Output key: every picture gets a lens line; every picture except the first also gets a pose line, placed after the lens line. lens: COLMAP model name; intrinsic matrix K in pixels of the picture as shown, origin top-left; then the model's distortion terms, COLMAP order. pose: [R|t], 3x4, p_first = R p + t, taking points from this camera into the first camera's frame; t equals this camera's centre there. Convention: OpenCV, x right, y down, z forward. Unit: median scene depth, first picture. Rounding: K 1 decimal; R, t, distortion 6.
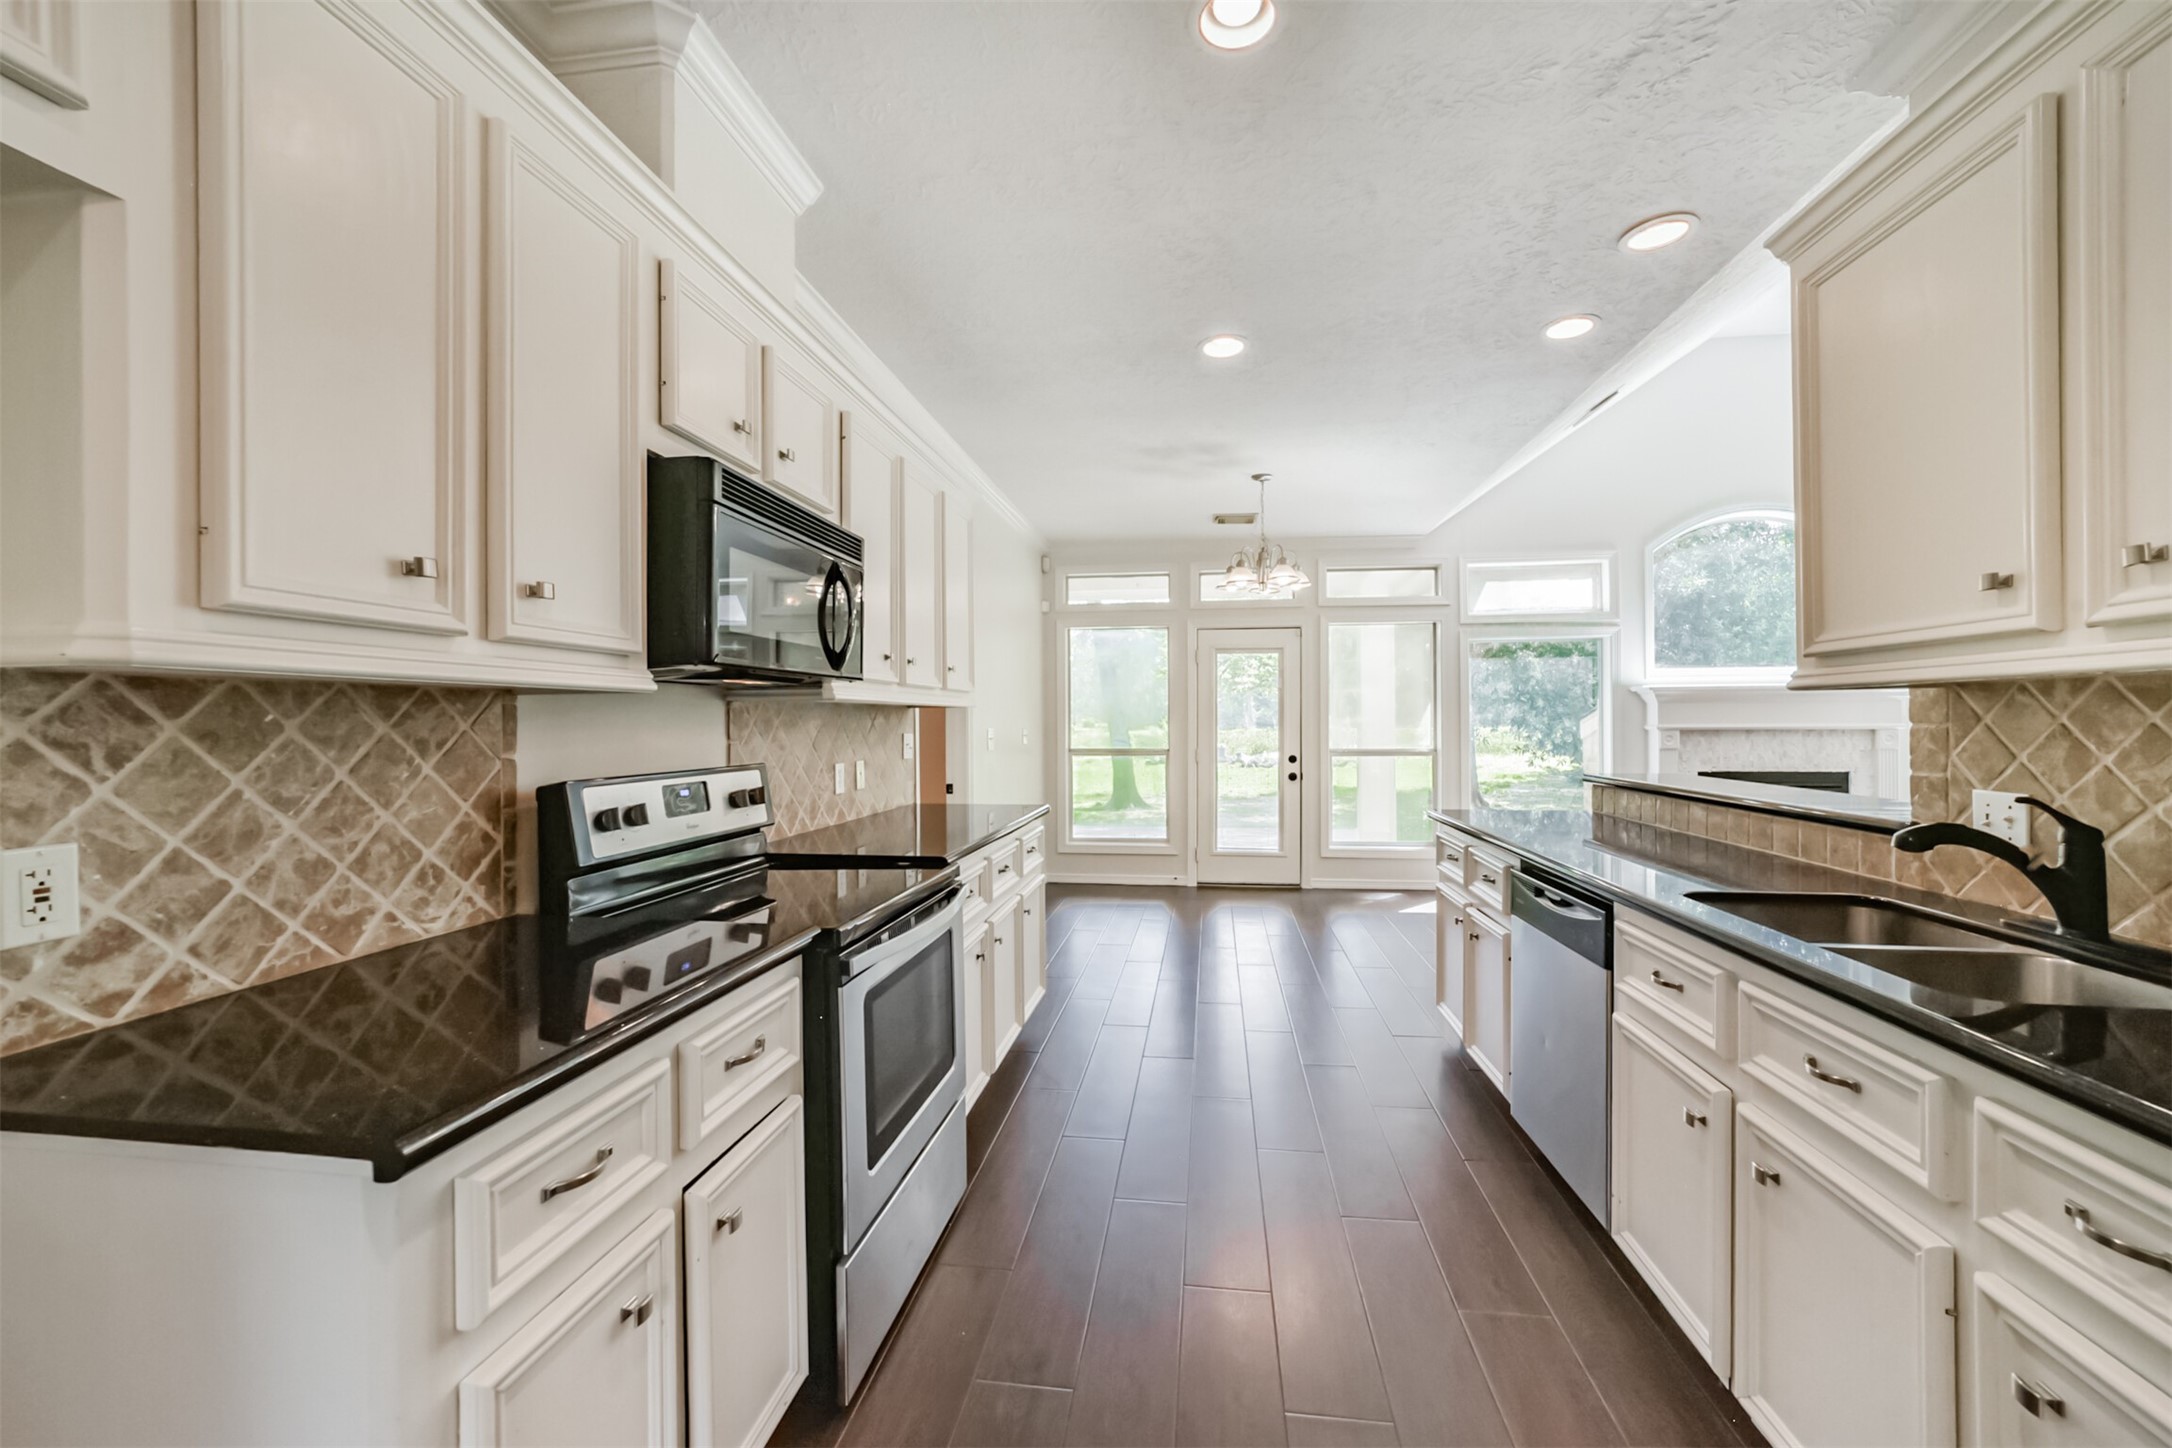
lens RADIAL K [[853.0, 0, 1093.8], [0, 853.0, 716.8], [0, 0, 1]] dist [-0.025485, 0.009007]
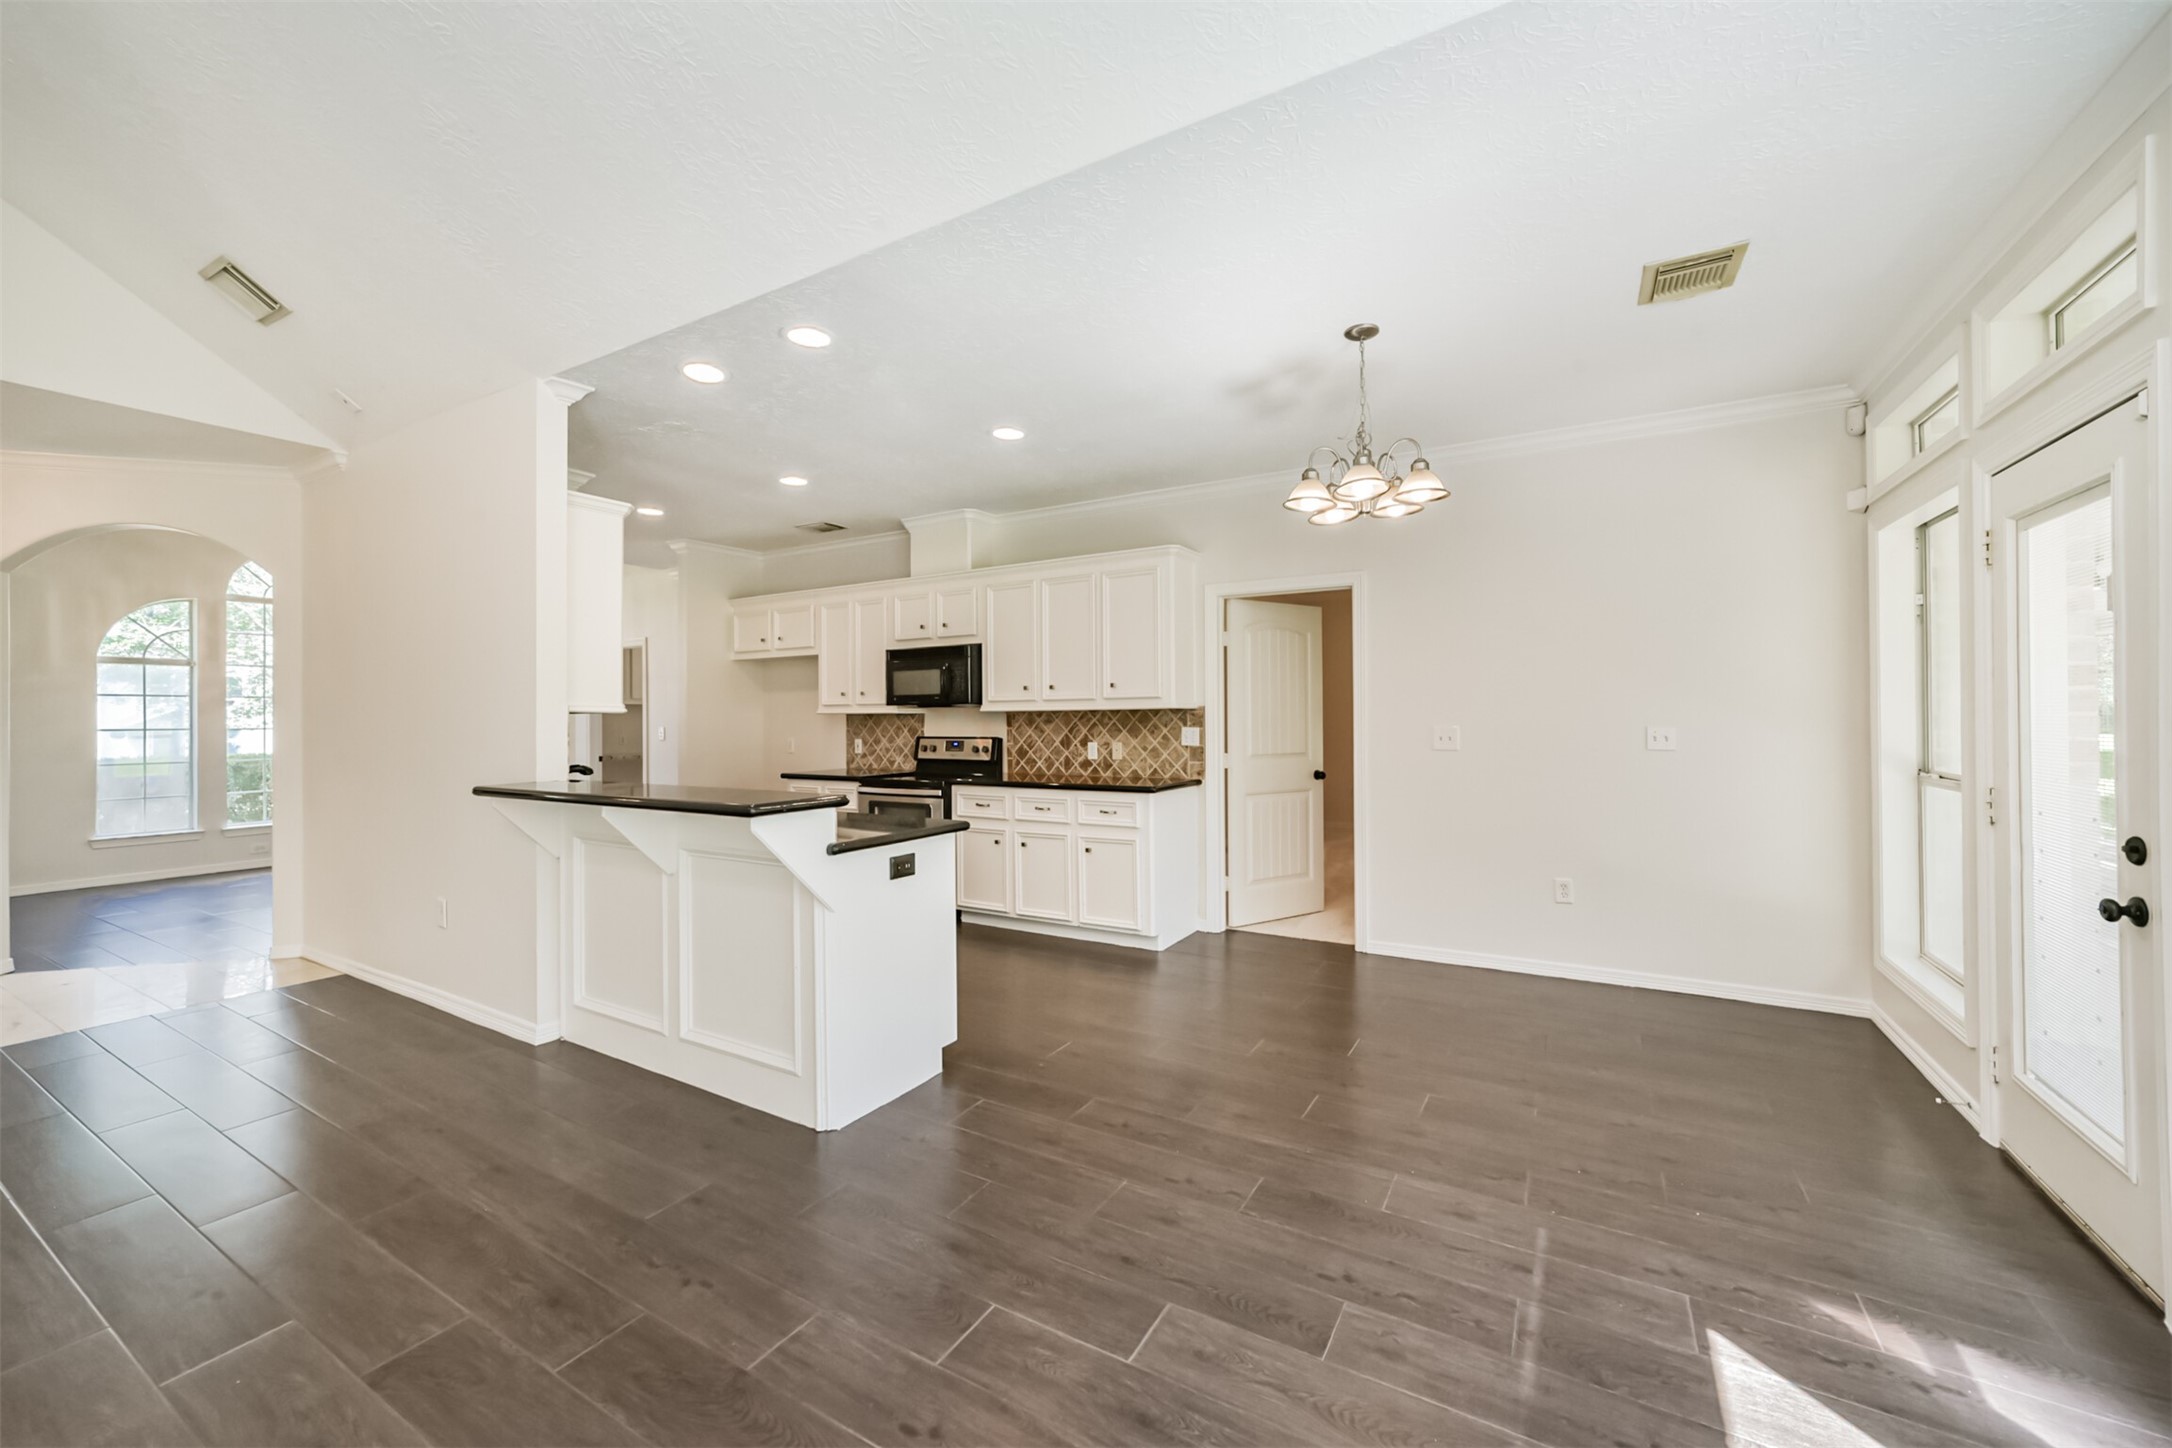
lens RADIAL K [[842.7, 0, 1092.9], [0, 842.7, 723.2], [0, 0, 1]] dist [-0.020125, 0.009111]
pose [[-0.380008, 0.015430, -0.924855, 2.498840], [0.015638, 0.999825, 0.010255, -0.007599], [0.924851, -0.010566, -0.380183, 3.104290]]
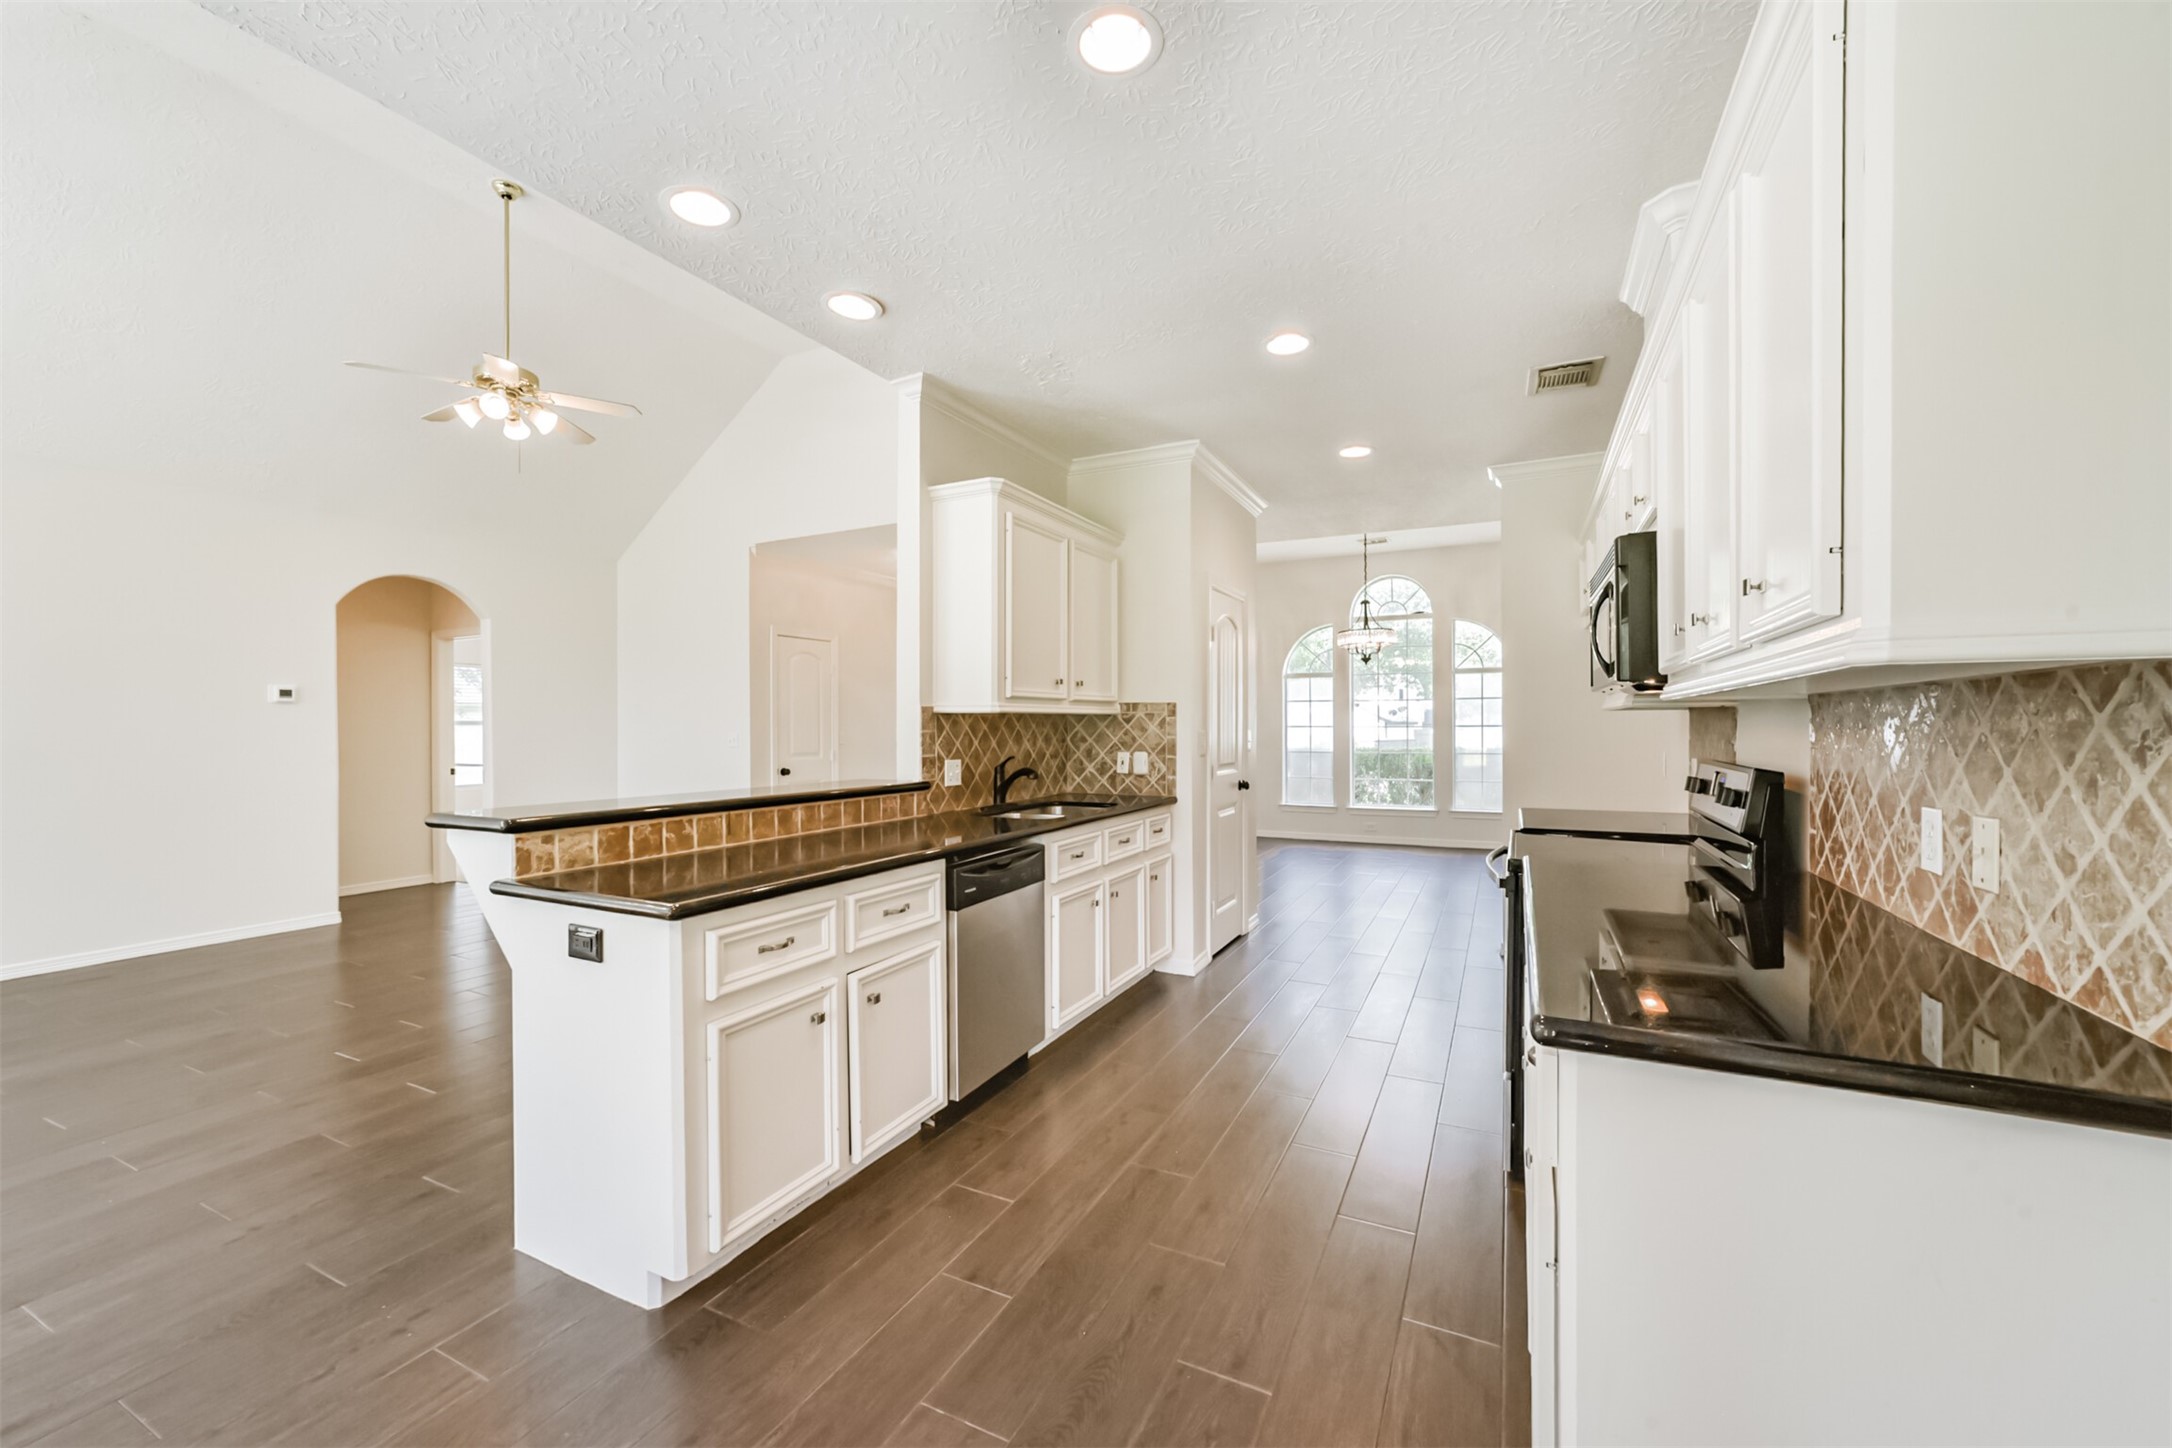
lens RADIAL K [[843.5, 0, 1094.5], [0, 843.5, 730.6], [0, 0, 1]] dist [-0.019225, 0.008234]
pose [[-0.948731, 0.007580, 0.315995, -0.004640], [0.007568, 0.999971, -0.001265, 0.015449], [-0.315995, 0.001191, -0.948760, 2.940283]]
